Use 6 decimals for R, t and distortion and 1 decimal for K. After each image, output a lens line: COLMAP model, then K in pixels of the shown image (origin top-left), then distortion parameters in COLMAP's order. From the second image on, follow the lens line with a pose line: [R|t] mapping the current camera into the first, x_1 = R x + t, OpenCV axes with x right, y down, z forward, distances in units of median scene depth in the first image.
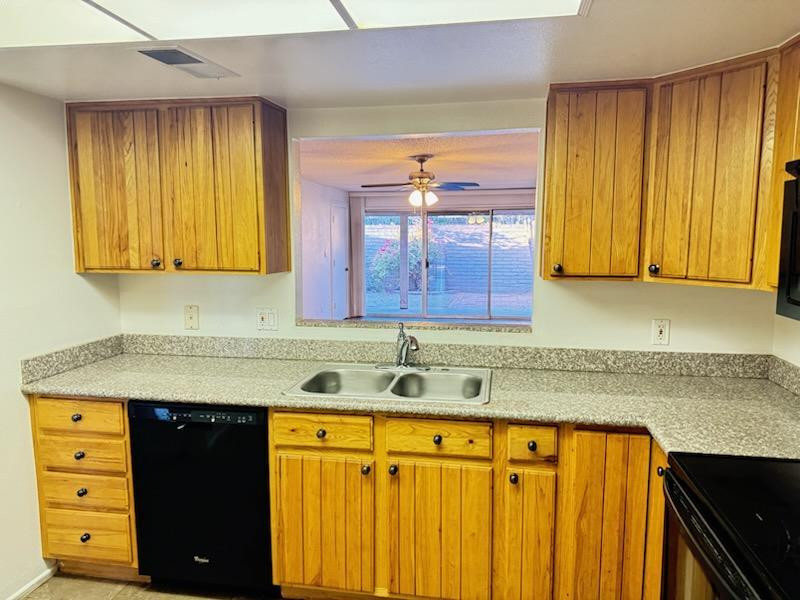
lens RADIAL K [[572.4, 0, 392.4], [0, 572.4, 300.7], [0, 0, 1]] dist [0.027389, -0.057426]
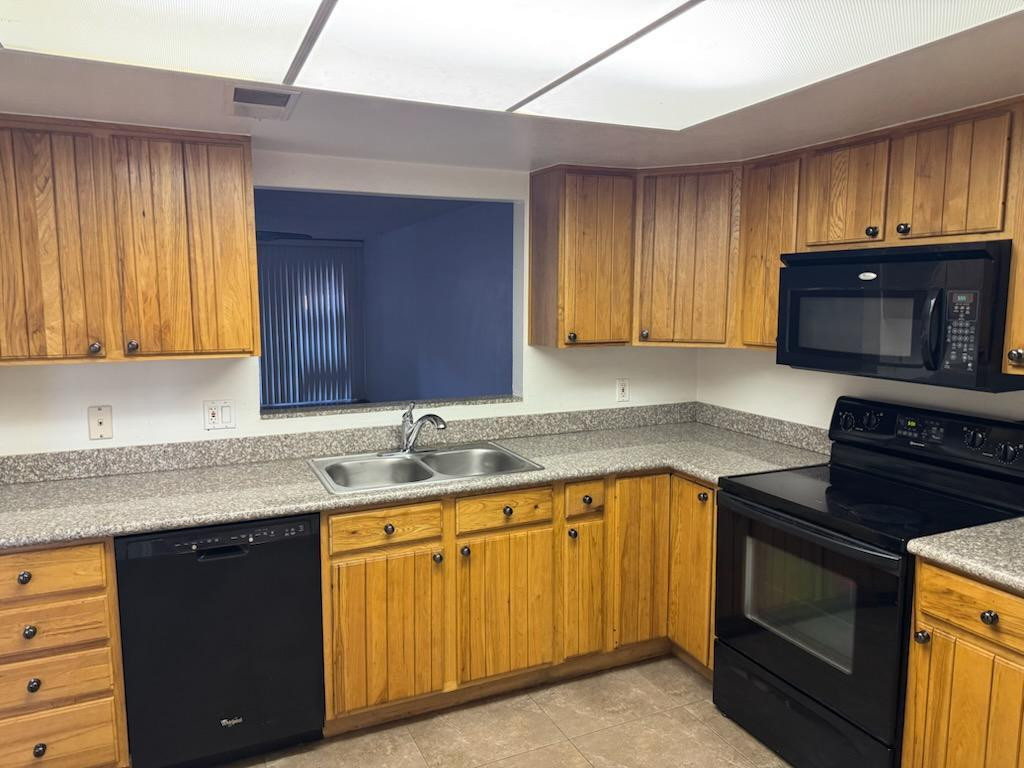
lens RADIAL K [[732.7, 0, 508.2], [0, 732.7, 380.4], [0, 0, 1]] dist [0.027389, -0.057426]
pose [[0.818119, -0.067863, 0.571030, -0.589576], [0.066612, 0.997511, 0.023113, -0.014003], [-0.571177, 0.019128, 0.820604, -0.053524]]
